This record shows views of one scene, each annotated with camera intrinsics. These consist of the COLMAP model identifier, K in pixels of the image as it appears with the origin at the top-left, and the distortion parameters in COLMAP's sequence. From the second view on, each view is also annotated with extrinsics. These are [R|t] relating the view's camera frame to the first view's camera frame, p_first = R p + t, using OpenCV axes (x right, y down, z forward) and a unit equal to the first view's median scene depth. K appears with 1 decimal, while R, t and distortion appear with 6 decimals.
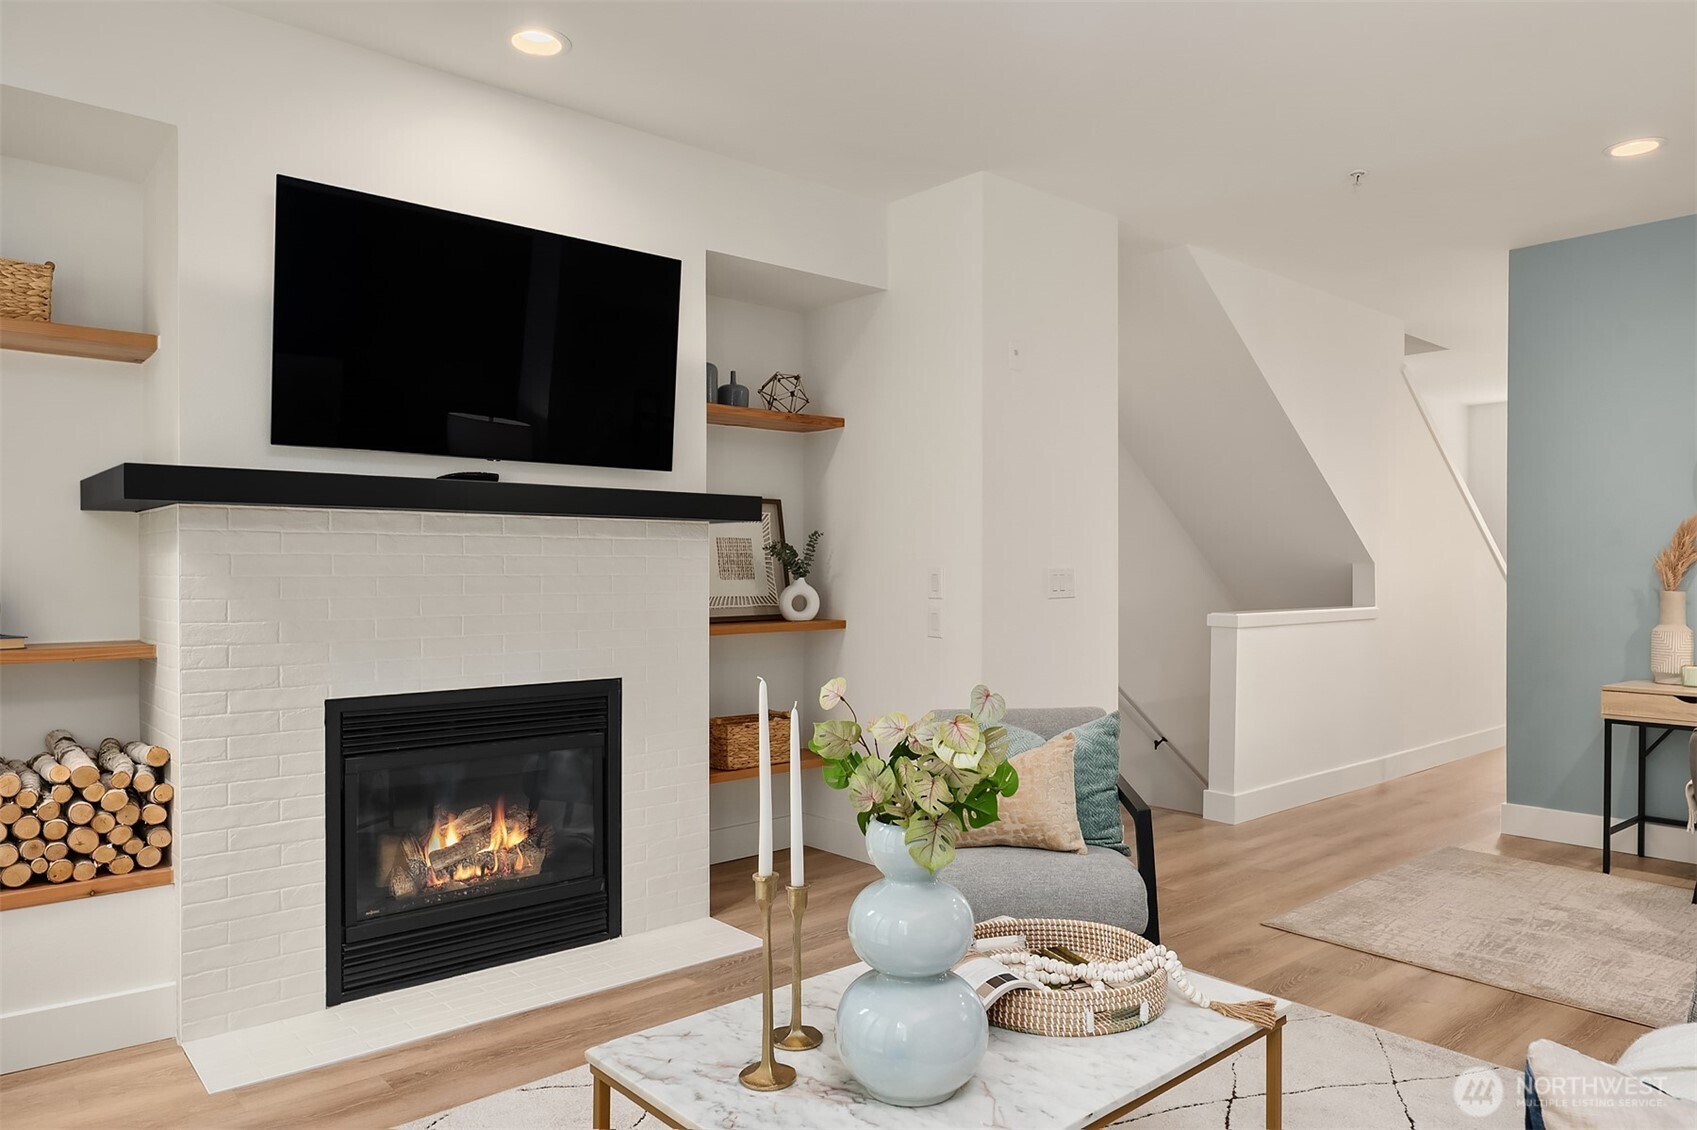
lens RADIAL K [[1121.9, 0, 844.8], [0, 1121.9, 567.8], [0, 0, 1]] dist [0.005392, -0.003576]
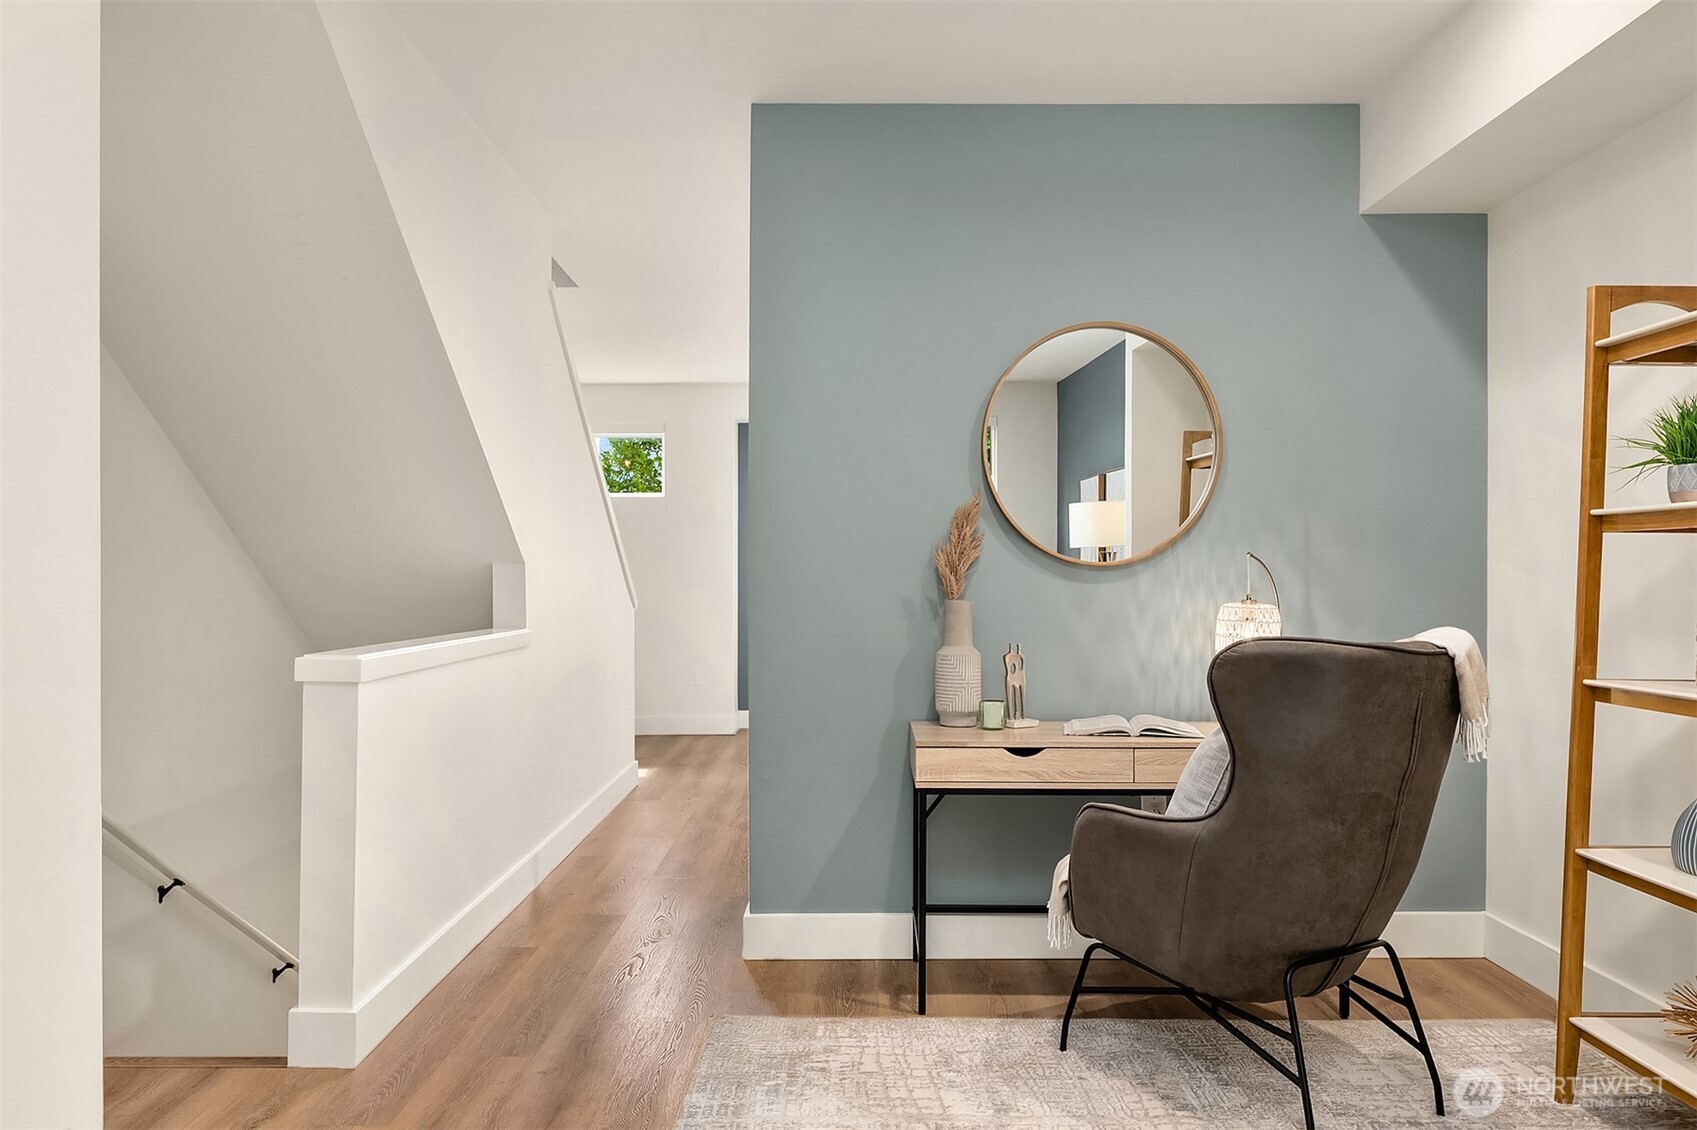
lens RADIAL K [[1121.9, 0, 841.1], [0, 1121.9, 572.3], [0, 0, 1]] dist [0.005392, -0.003576]
pose [[0.661730, 0.004031, 0.749732, 0.119133], [-0.001258, 0.999990, -0.004267, 0.004964], [-0.749741, 0.001881, 0.661728, 0.540755]]
